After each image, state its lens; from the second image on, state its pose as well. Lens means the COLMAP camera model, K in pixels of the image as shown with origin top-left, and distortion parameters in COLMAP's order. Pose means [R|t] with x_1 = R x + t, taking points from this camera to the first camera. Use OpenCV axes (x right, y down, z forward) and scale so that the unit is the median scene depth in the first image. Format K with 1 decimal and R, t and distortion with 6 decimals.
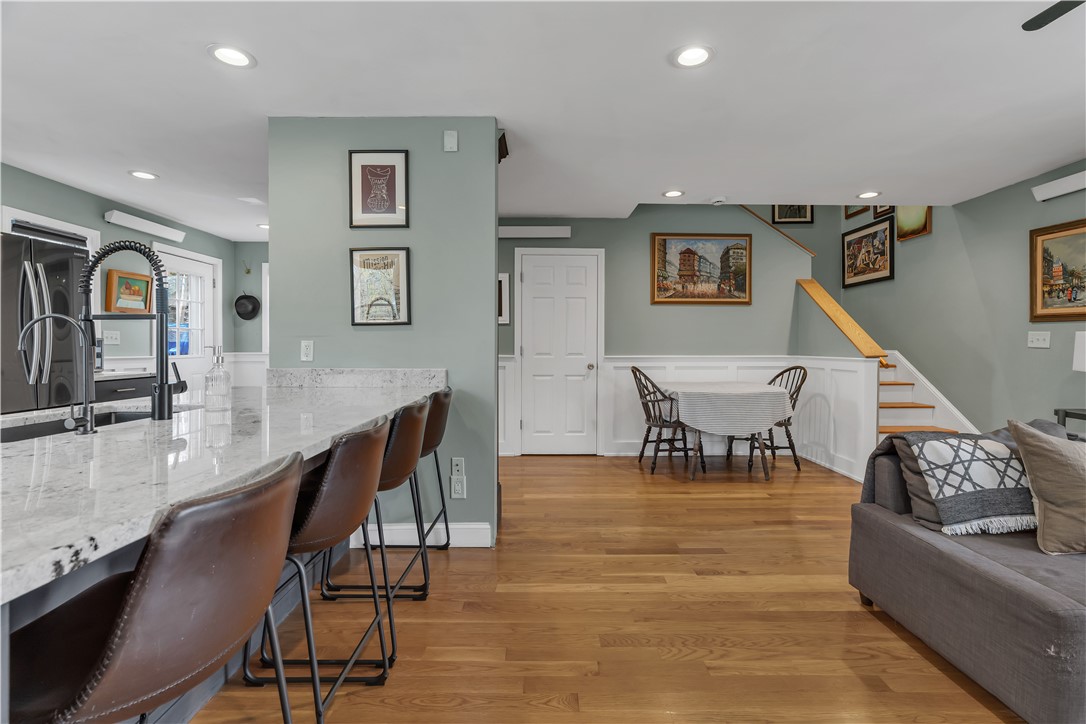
lens RADIAL K [[497.6, 0, 547.2], [0, 497.6, 350.1], [0, 0, 1]] dist [-0.000654, 0.000422]
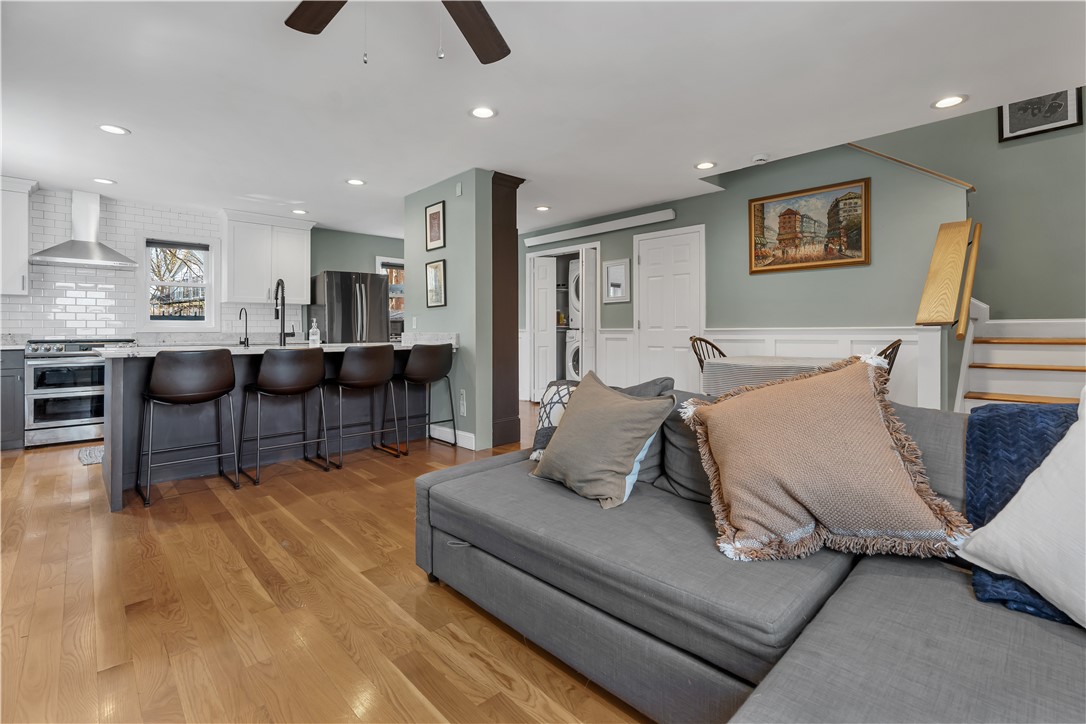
lens RADIAL K [[497.0, 0, 551.3], [0, 497.0, 326.3], [0, 0, 1]] dist [-0.001114, 0.000592]
pose [[0.688046, -0.009408, -0.725606, 0.641645], [-0.001743, 0.999892, -0.014617, 0.022216], [0.725665, 0.011322, 0.687955, 0.070614]]
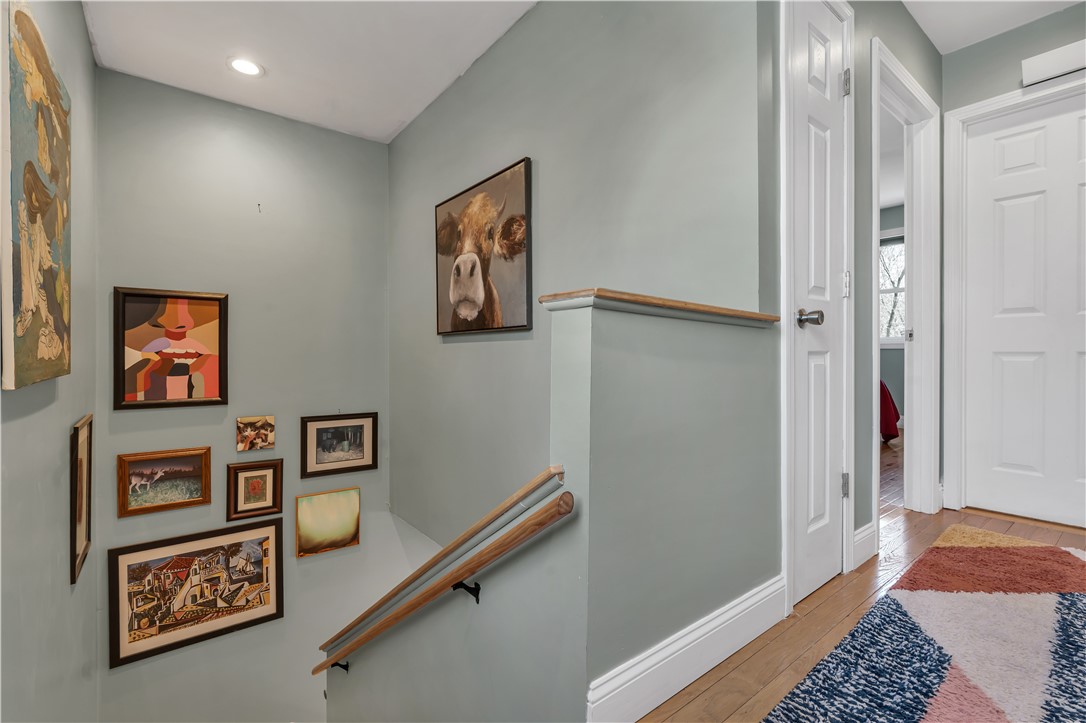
lens RADIAL K [[497.6, 0, 547.2], [0, 497.6, 349.6], [0, 0, 1]] dist [-0.000654, 0.000422]
pose [[-0.617917, -0.000630, 0.786243, -0.023041], [0.007845, 0.999945, 0.006966, -0.508094], [-0.786205, 0.010472, -0.617878, 1.167868]]
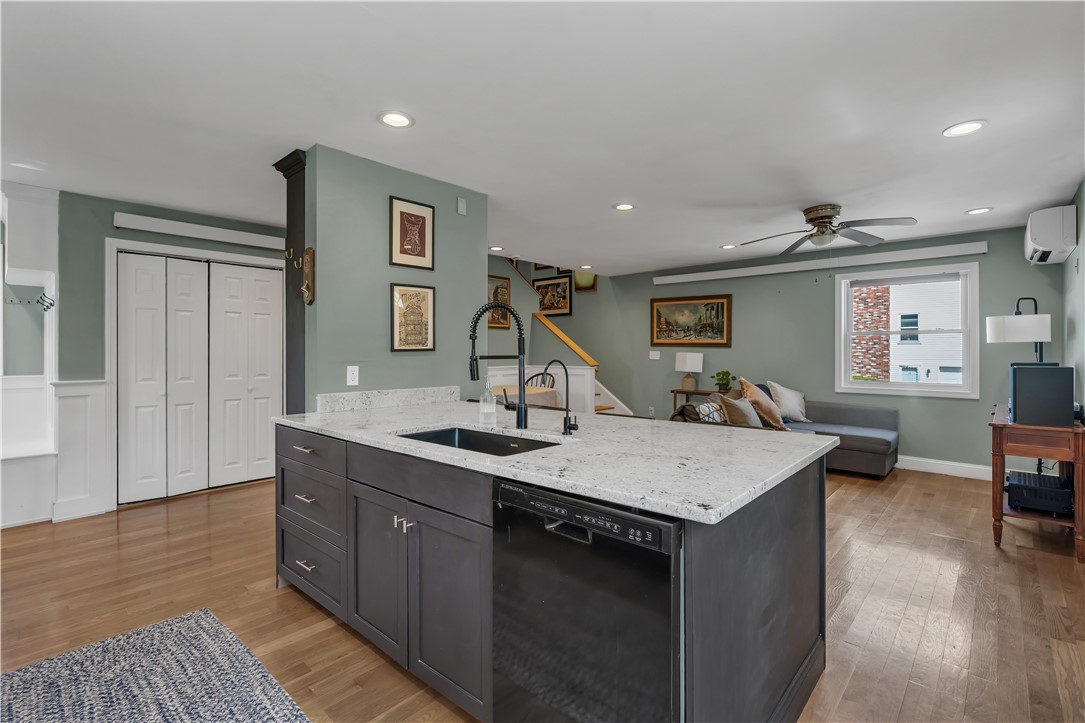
lens RADIAL K [[502.1, 0, 544.1], [0, 502.1, 353.5], [0, 0, 1]] dist [-0.000106, 0.000034]
pose [[0.677830, -0.005677, 0.735197, -0.551776], [0.008538, 0.999964, -0.000151, -0.023428], [-0.735170, 0.006379, 0.677853, -0.011825]]
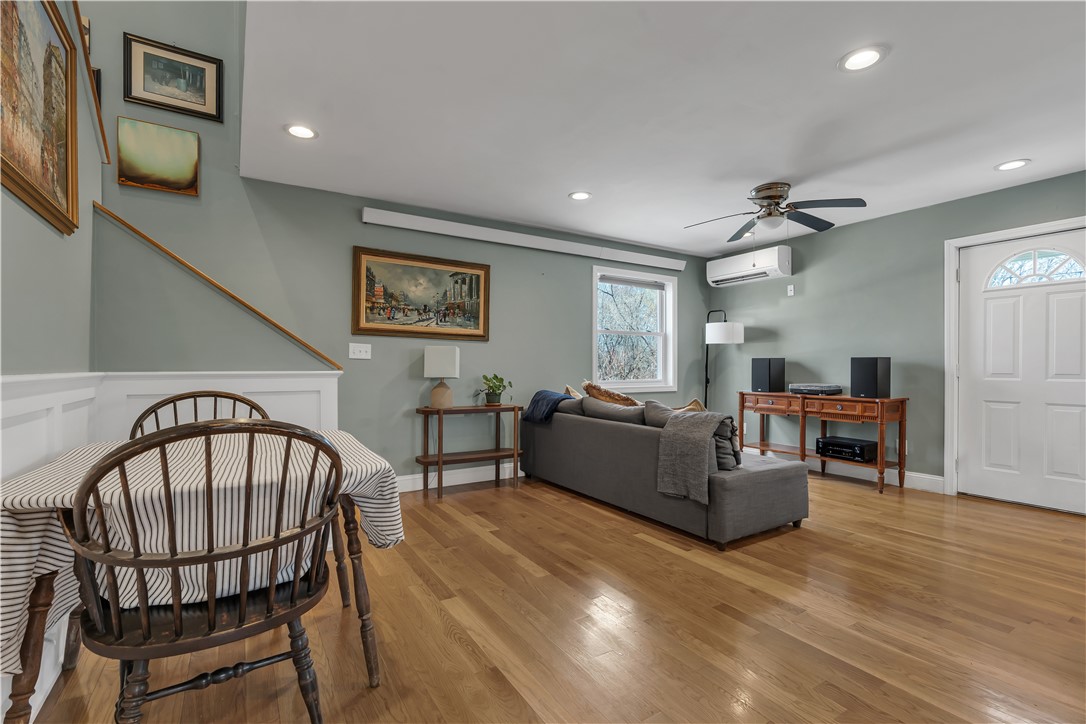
lens RADIAL K [[498.7, 0, 545.9], [0, 498.7, 370.2], [0, 0, 1]] dist [-0.001636, 0.000035]
pose [[-0.537827, -0.007643, 0.843021, -0.092784], [0.008201, 0.999864, 0.014297, 0.005364], [-0.843015, 0.014603, -0.537691, 0.908038]]
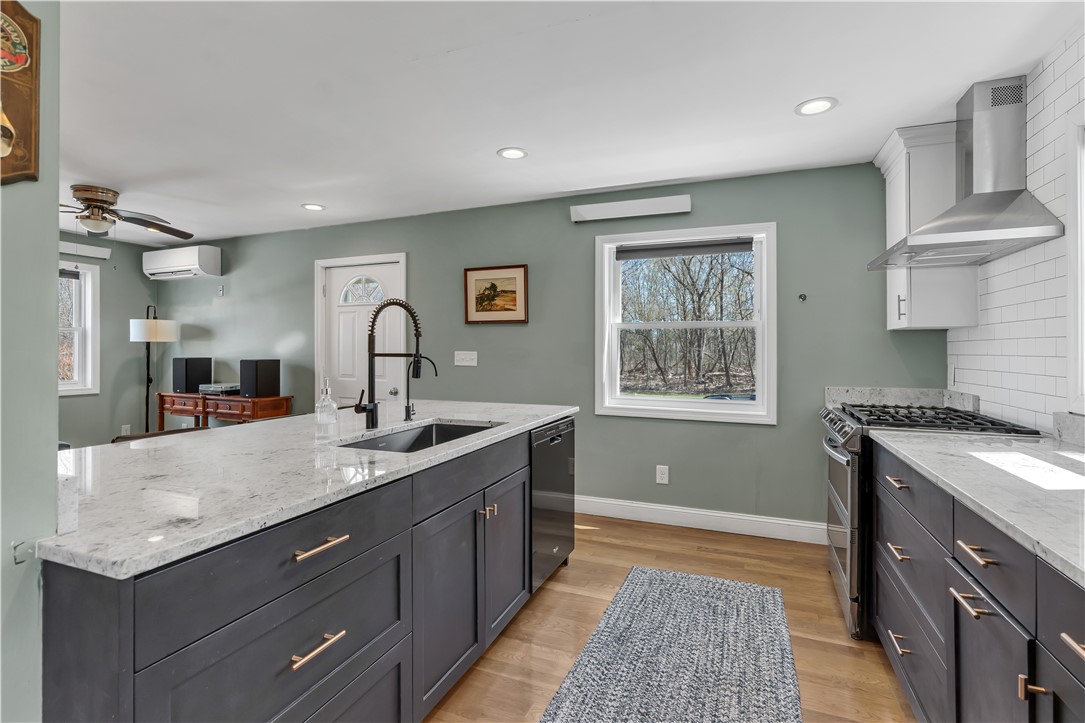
lens RADIAL K [[517.1, 0, 545.5], [0, 517.1, 349.0], [0, 0, 1]] dist [-0.001969, 0.000187]
pose [[-0.924967, -0.003429, 0.380031, -0.544886], [-0.000143, 0.999962, 0.008675, -0.029362], [-0.380047, 0.007970, -0.924933, 0.659372]]
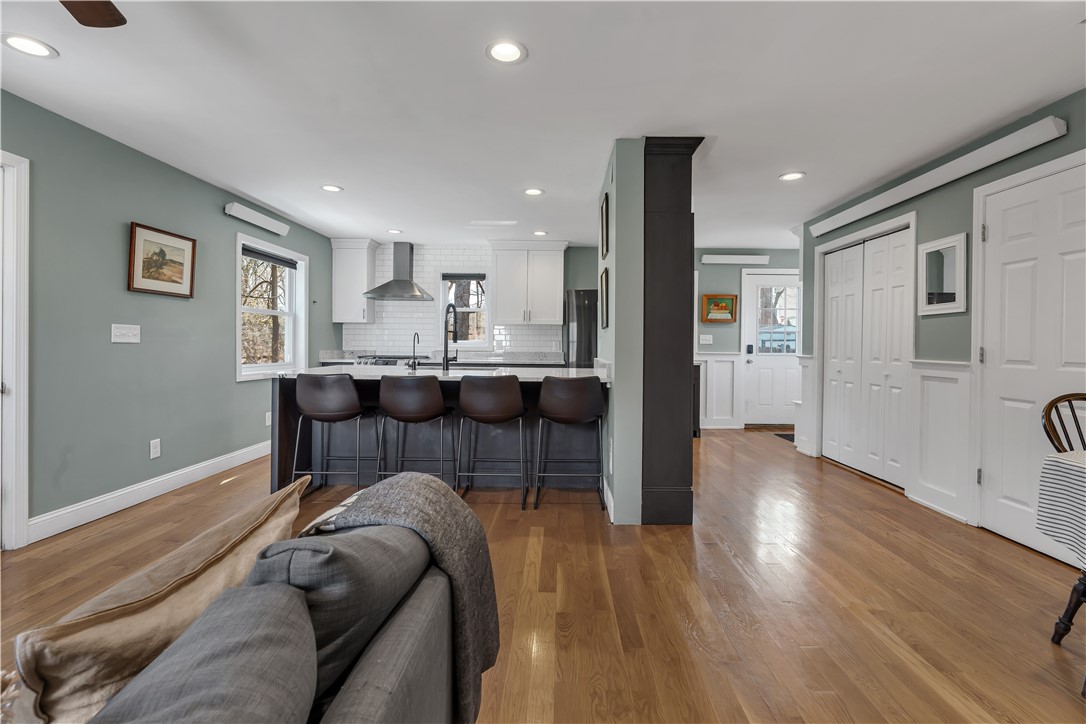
lens RADIAL K [[498.6, 0, 553.9], [0, 498.6, 341.7], [0, 0, 1]] dist [0.001788, 0.000617]
pose [[-0.010822, -0.003937, -0.999934, 0.565182], [-0.018216, 0.999827, -0.003740, -0.003312], [0.999776, 0.018174, -0.010892, 0.487616]]
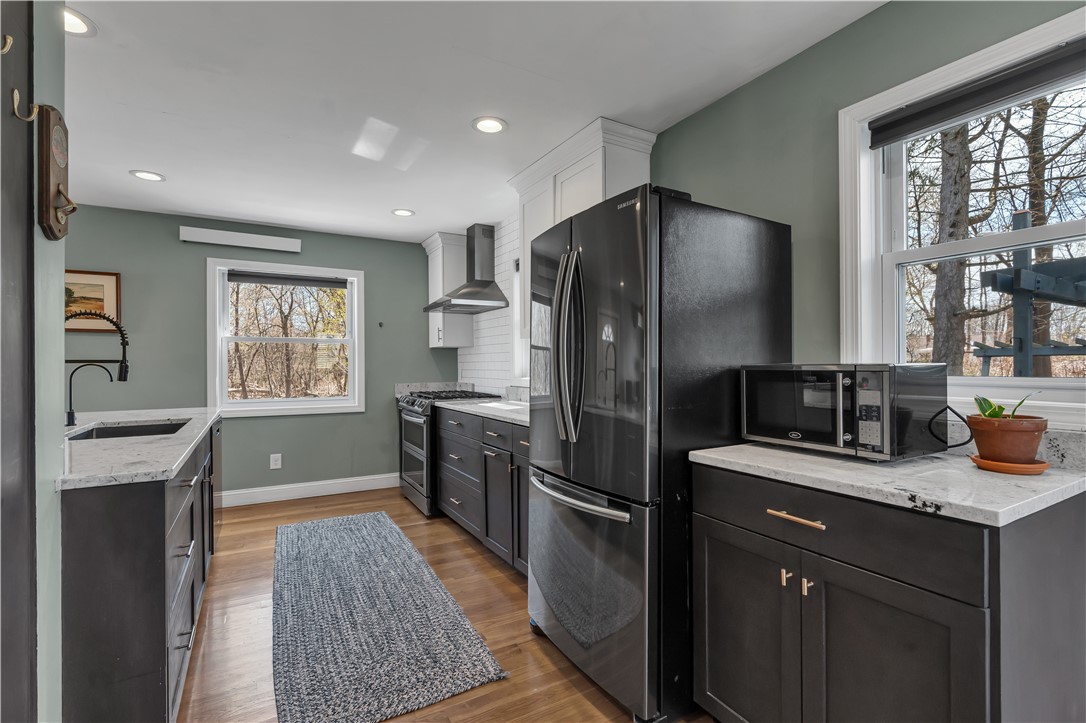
lens RADIAL K [[505.2, 0, 543.0], [0, 505.2, 361.5], [0, 0, 1]] dist [0.004400, 0.000489]
pose [[-0.875771, 0.000269, -0.482727, -0.401763], [-0.001409, 0.999994, 0.003113, -0.022565], [0.482725, 0.003406, -0.875765, 0.917147]]
